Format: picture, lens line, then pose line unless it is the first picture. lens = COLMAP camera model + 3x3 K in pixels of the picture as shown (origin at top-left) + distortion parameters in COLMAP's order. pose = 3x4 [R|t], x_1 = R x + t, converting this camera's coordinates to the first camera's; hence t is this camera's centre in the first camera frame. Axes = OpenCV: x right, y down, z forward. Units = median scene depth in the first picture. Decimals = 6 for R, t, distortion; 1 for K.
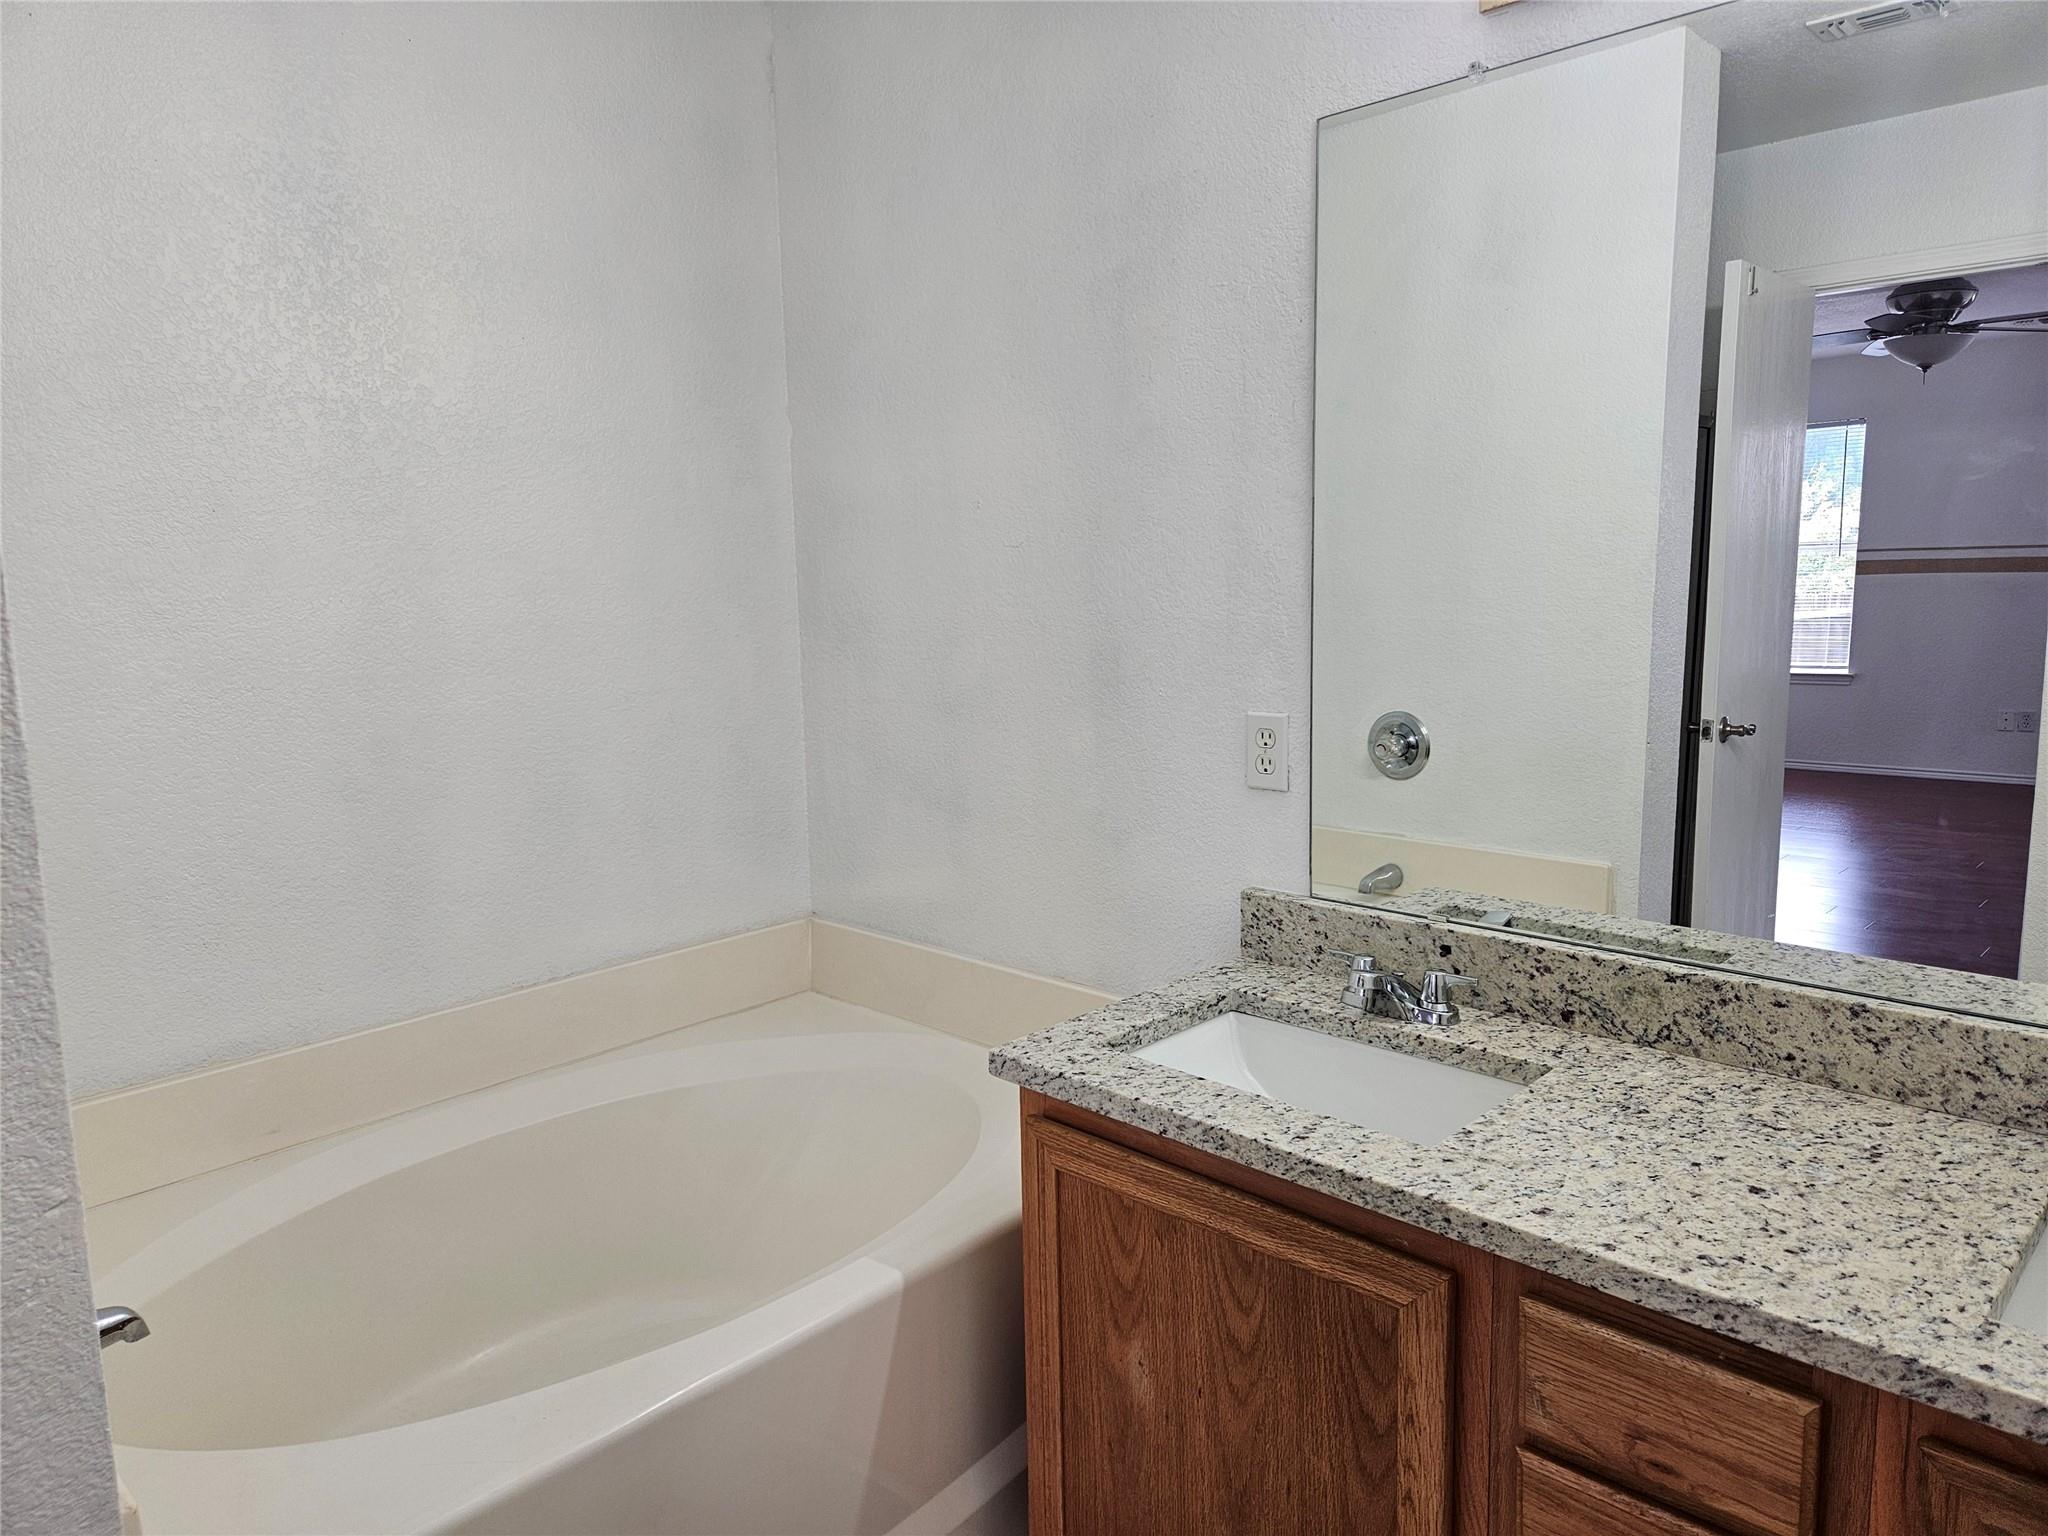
lens RADIAL K [[1377.6, 0, 1024.0], [0, 1377.6, 768.0], [0, 0, 1]] dist [0.058914, -0.052643]
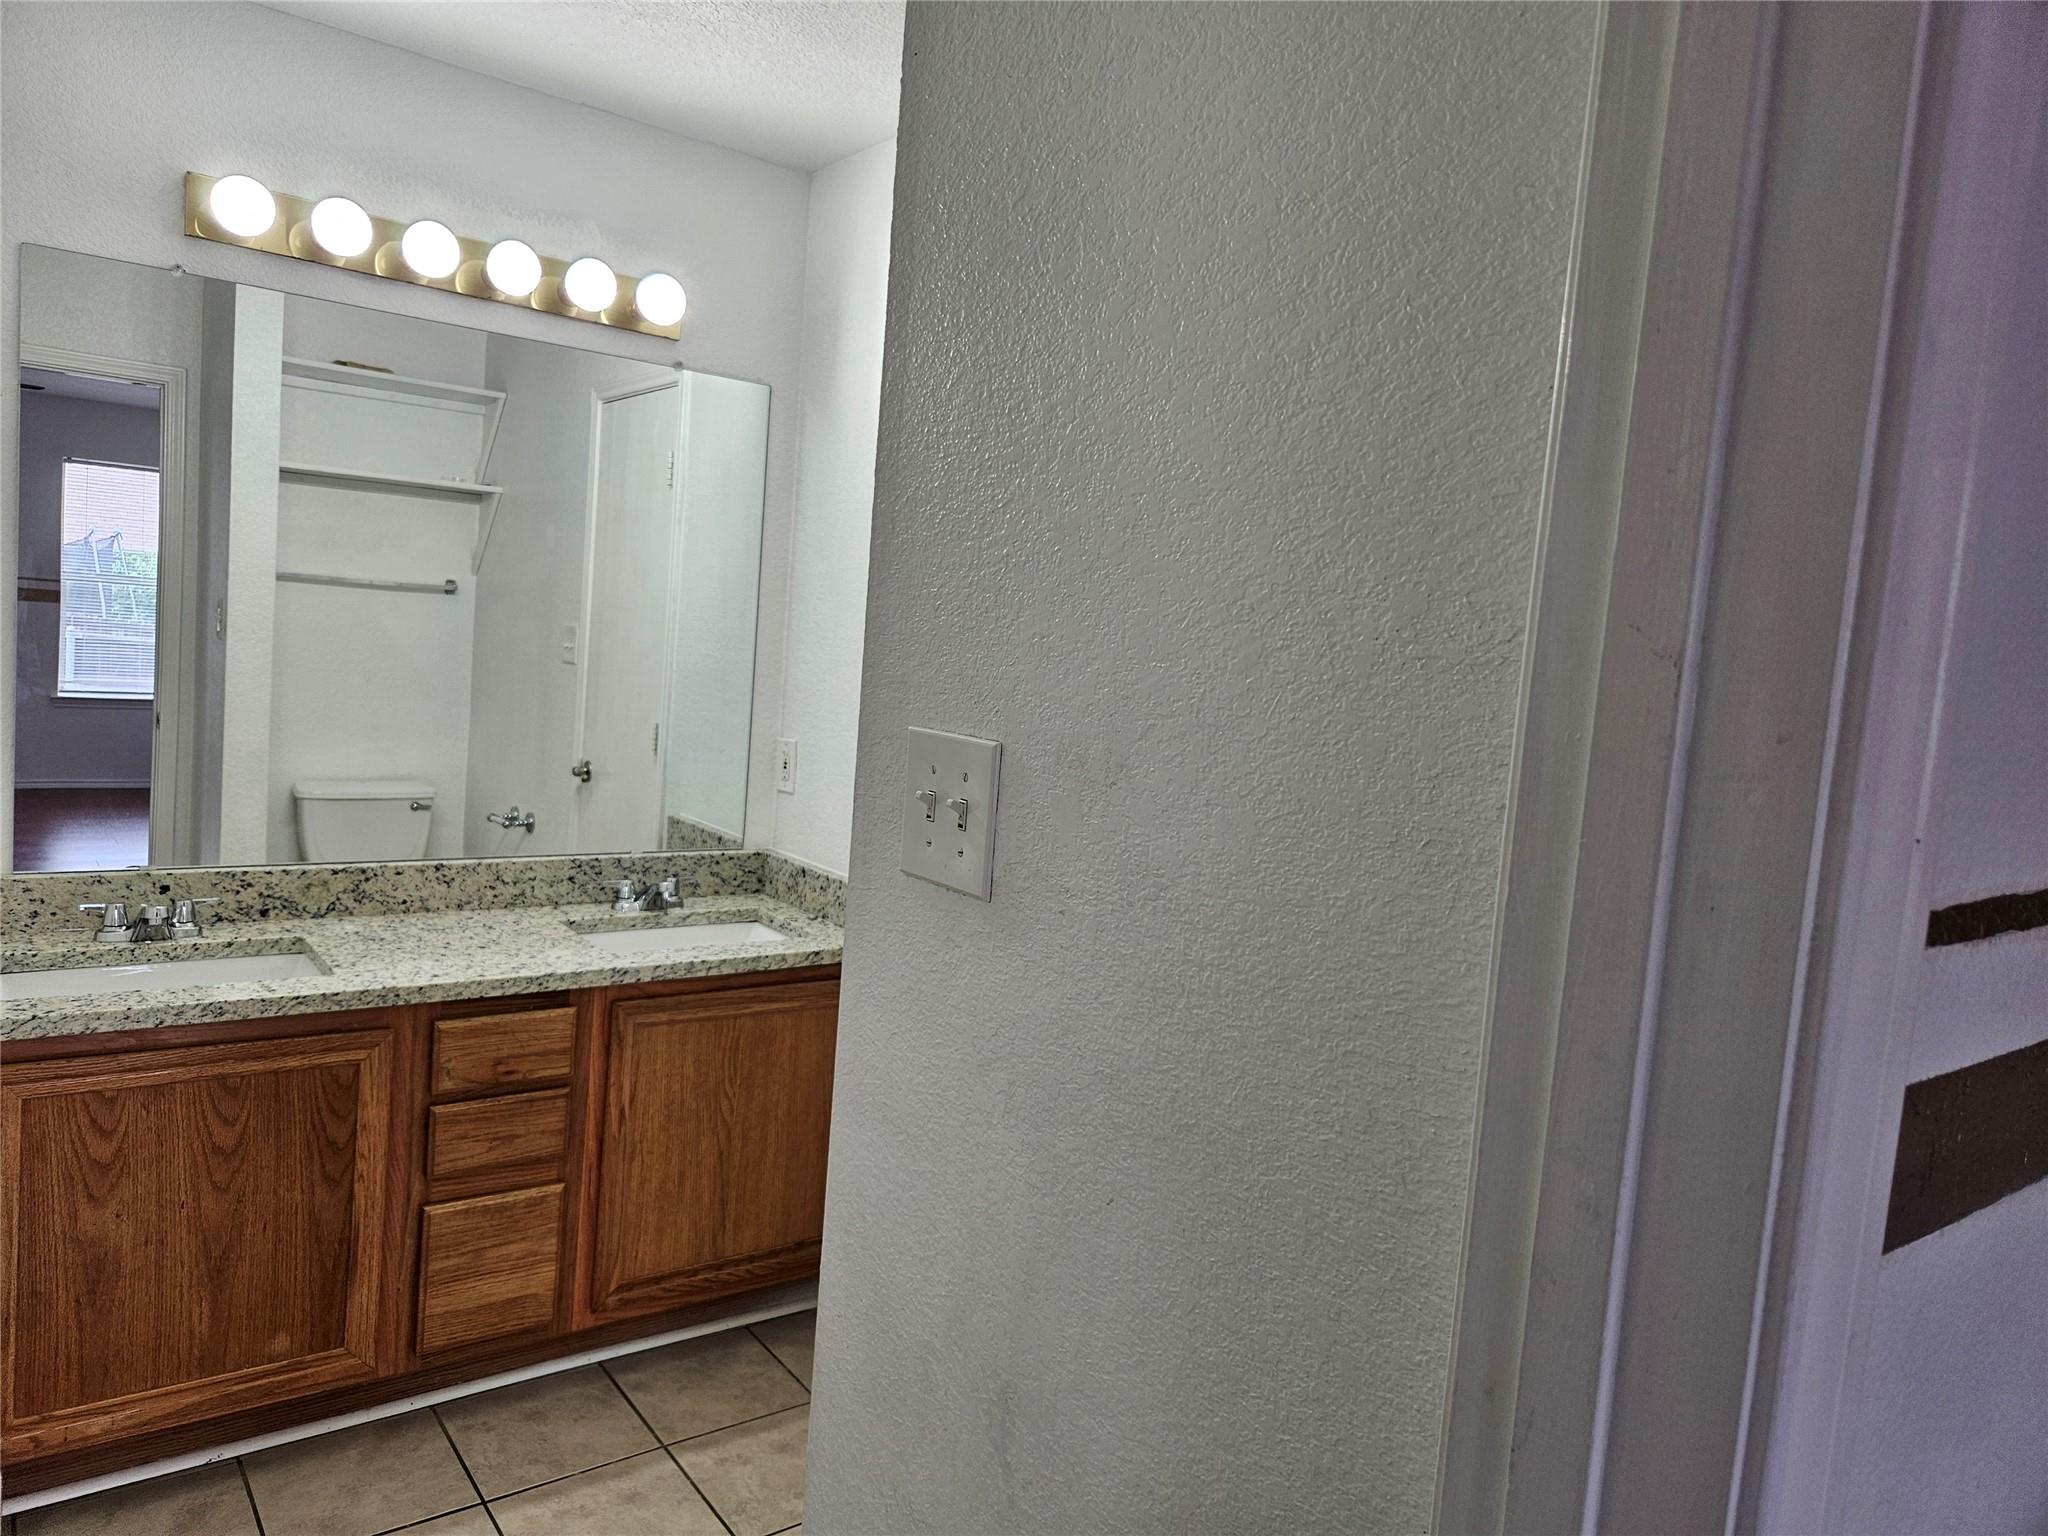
lens RADIAL K [[1377.6, 0, 1024.0], [0, 1377.6, 768.0], [0, 0, 1]] dist [0.058914, -0.052643]
pose [[0.147216, -0.060915, 0.987227, -1.124006], [0.063475, 0.996626, 0.052029, -0.007374], [-0.987065, 0.055005, 0.150586, -0.069028]]
